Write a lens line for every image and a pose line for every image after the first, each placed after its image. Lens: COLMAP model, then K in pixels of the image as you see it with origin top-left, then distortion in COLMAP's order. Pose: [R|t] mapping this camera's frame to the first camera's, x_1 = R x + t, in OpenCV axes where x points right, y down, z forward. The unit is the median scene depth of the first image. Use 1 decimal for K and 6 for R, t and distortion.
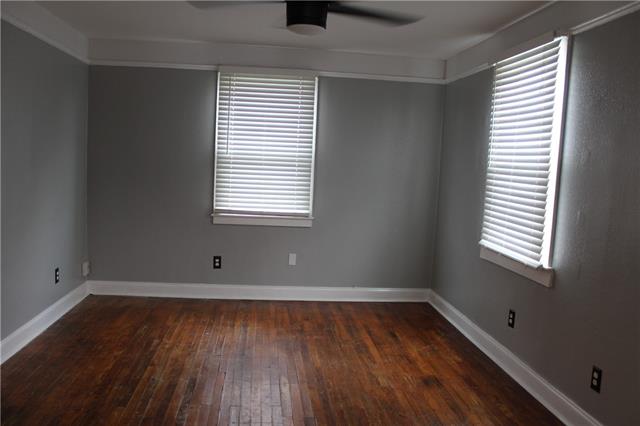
lens RADIAL K [[527.2, 0, 320.0], [0, 527.2, 213.0], [0, 0, 1]] dist [-0.166801, 0.133335]
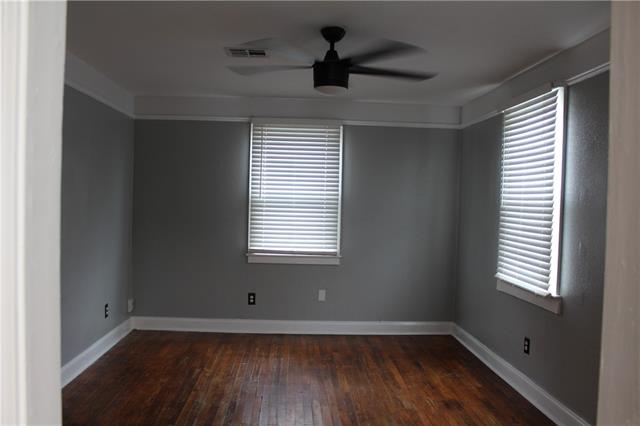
lens RADIAL K [[527.2, 0, 320.0], [0, 527.2, 213.0], [0, 0, 1]] dist [-0.166801, 0.133335]
pose [[0.998475, -0.018511, -0.052007, 0.002984], [0.014361, 0.996766, -0.079066, 0.008068], [0.053303, 0.078199, 0.995512, -0.101455]]
